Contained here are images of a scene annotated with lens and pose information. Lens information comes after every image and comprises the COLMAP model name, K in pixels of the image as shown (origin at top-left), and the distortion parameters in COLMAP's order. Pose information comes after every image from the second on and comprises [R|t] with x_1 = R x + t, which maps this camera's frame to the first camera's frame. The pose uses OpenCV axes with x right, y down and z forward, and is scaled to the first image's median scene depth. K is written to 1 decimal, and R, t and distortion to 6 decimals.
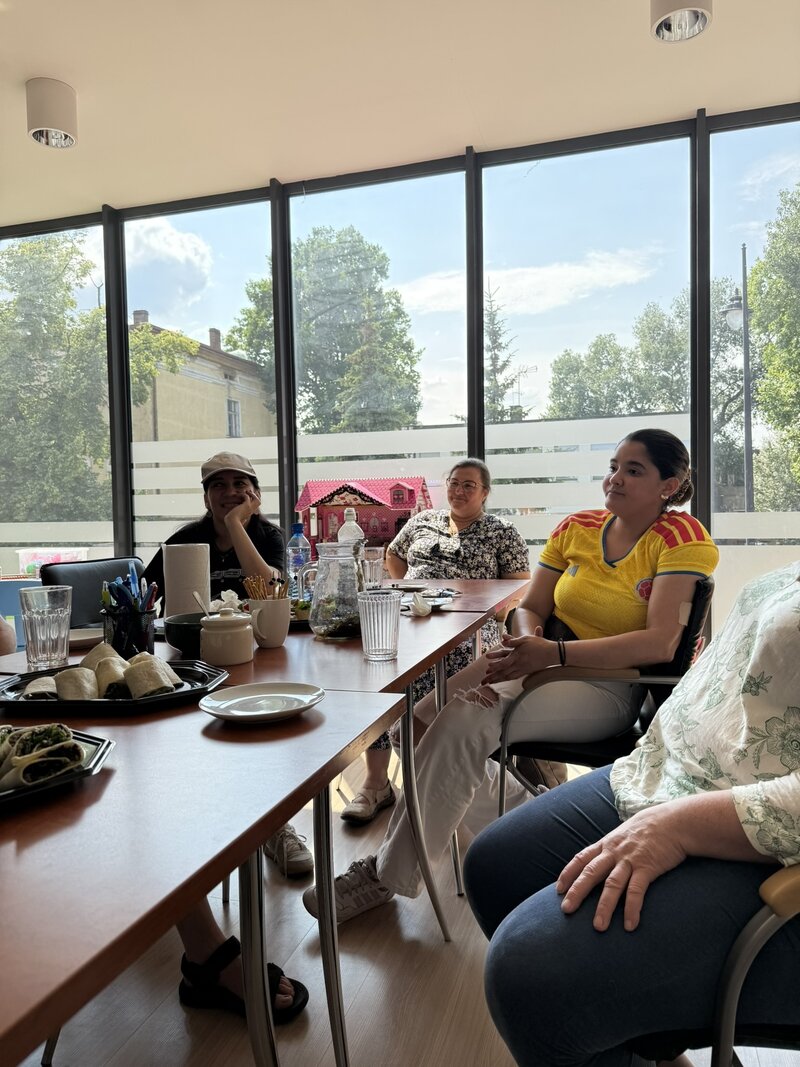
lens RADIAL K [[755.5, 0, 400.0], [0, 755.5, 533.5], [0, 0, 1]] dist [0.107484, -0.120738]
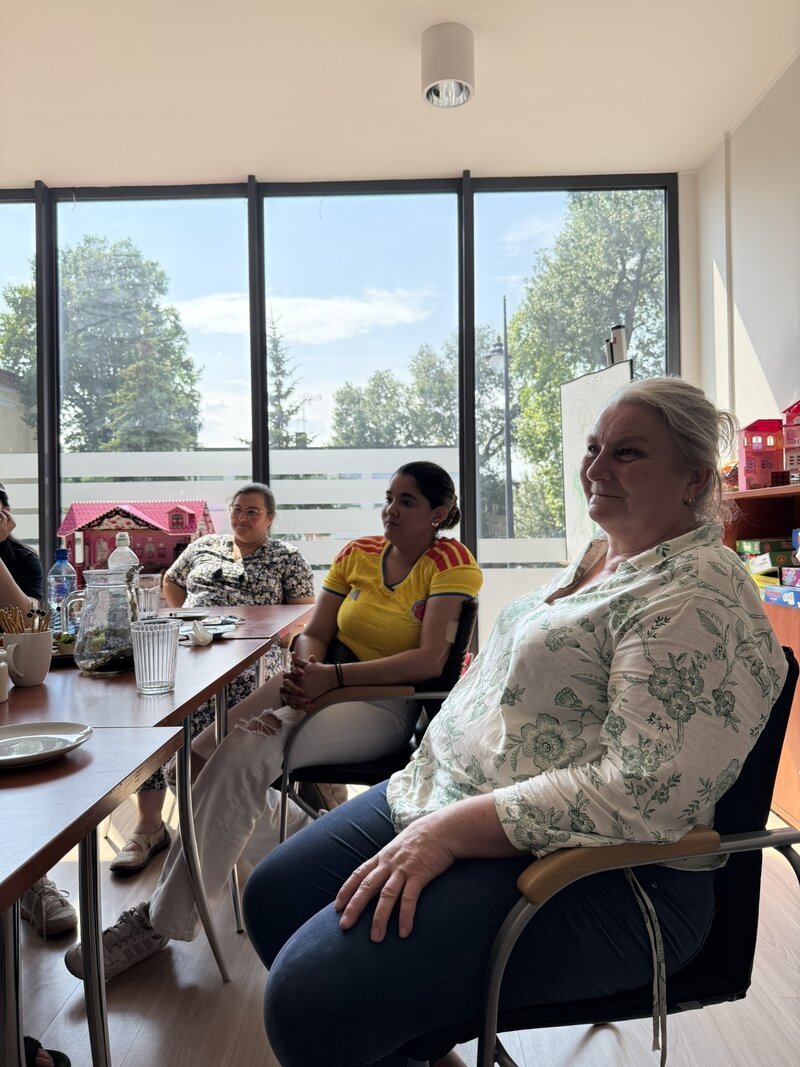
lens RADIAL K [[762.7, 0, 400.4], [0, 762.7, 528.6], [0, 0, 1]] dist [0.129915, -0.240055]
pose [[0.960825, 0.006940, 0.277069, -0.000971], [0.004098, 0.999221, -0.039239, 0.000221], [-0.277125, 0.038837, 0.960049, -0.014237]]
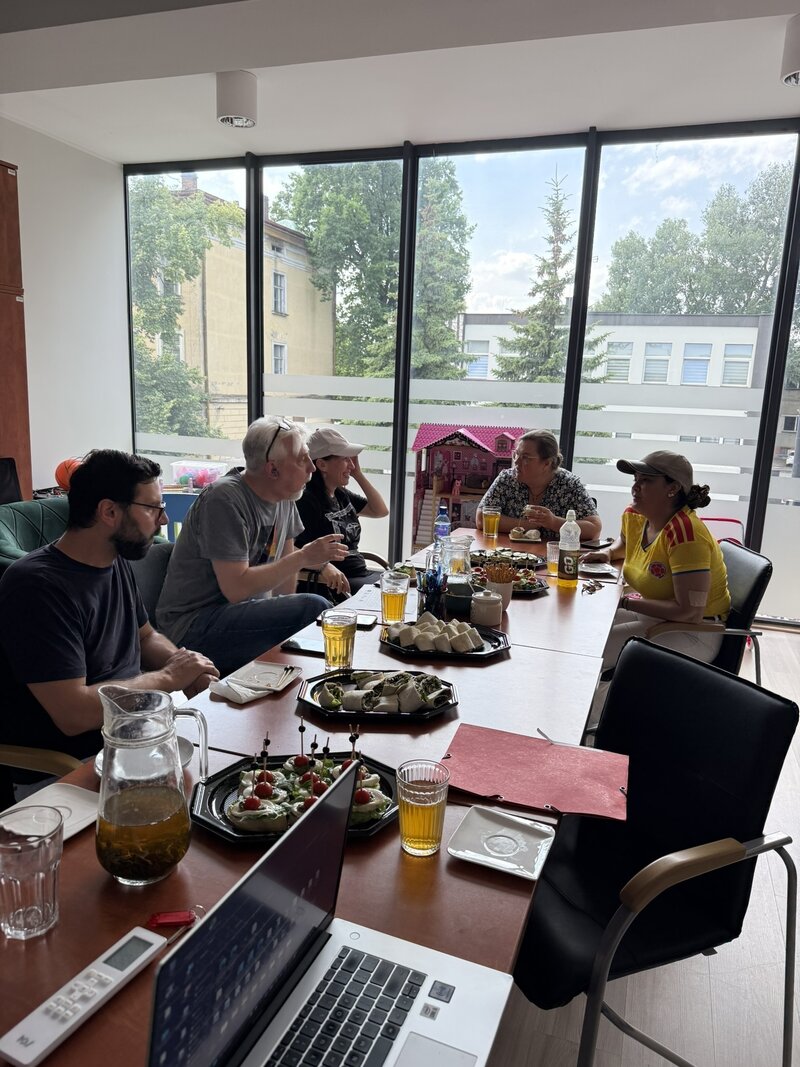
lens RADIAL K [[755.5, 0, 400.0], [0, 755.5, 533.5], [0, 0, 1]] dist [0.107484, -0.120738]
pose [[0.997053, 0.067892, -0.035730, -0.165345], [-0.061712, 0.986414, 0.152247, -0.126418], [0.045580, -0.149594, 0.987696, -0.290573]]
